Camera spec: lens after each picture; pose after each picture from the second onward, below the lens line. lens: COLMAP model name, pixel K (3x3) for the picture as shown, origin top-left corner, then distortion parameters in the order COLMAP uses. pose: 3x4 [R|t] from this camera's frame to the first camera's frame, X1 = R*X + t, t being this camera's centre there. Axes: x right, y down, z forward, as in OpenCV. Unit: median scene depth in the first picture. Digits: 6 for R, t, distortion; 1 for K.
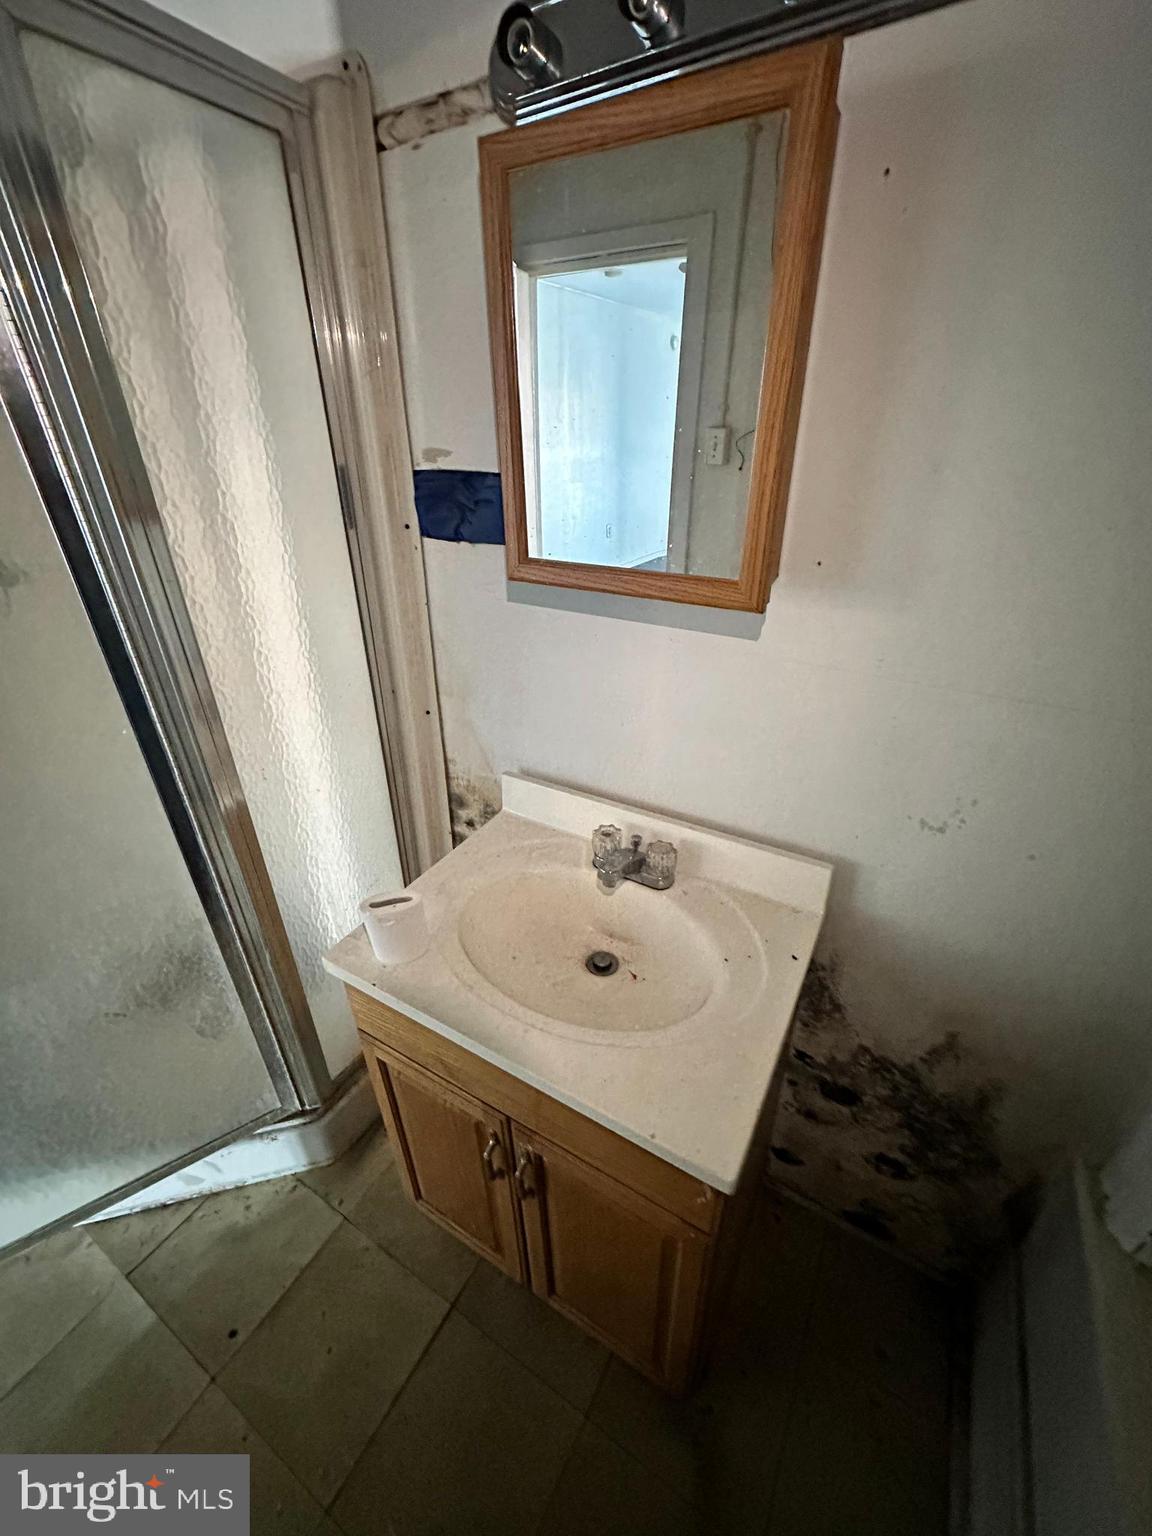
lens RADIAL K [[610.5, 0, 580.2], [0, 610.5, 766.1], [0, 0, 1]] dist [-0.003153, 0.000195]
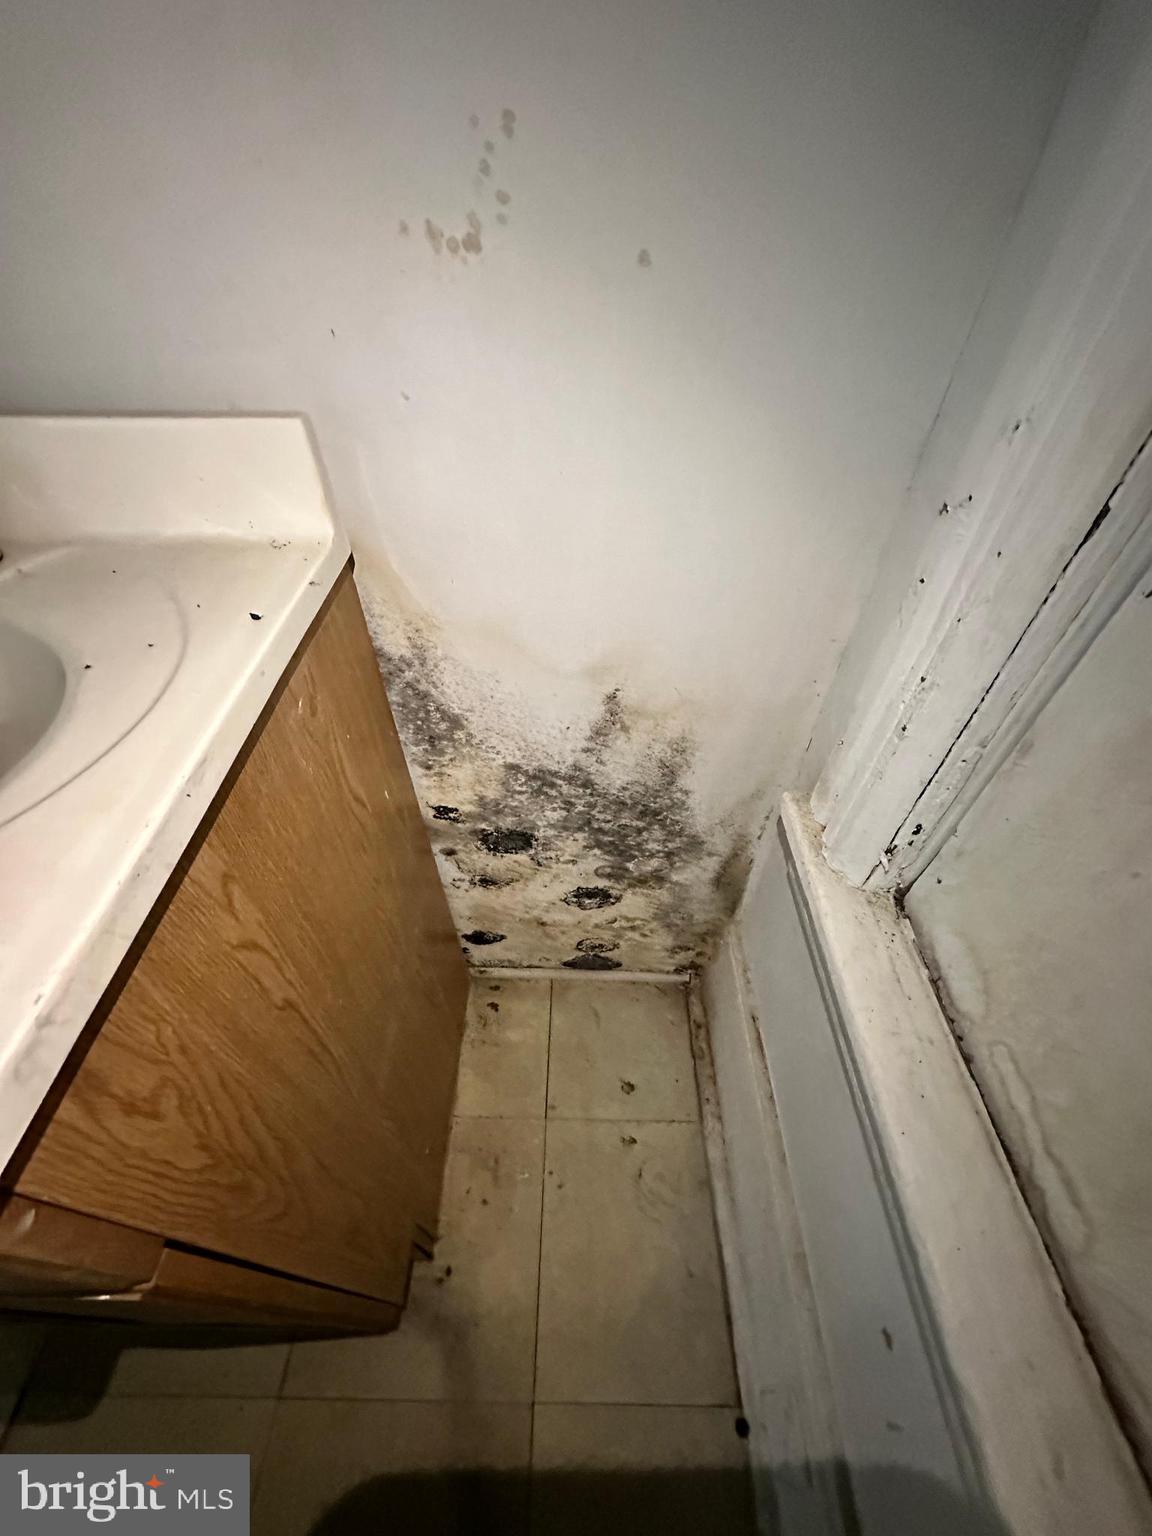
lens RADIAL K [[610.5, 0, 573.2], [0, 610.5, 775.7], [0, 0, 1]] dist [-0.003153, 0.000195]
pose [[0.871058, -0.347408, 0.347226, 0.186024], [0.226092, 0.911167, 0.344467, 0.165252], [-0.436051, -0.221546, 0.872225, 0.249920]]
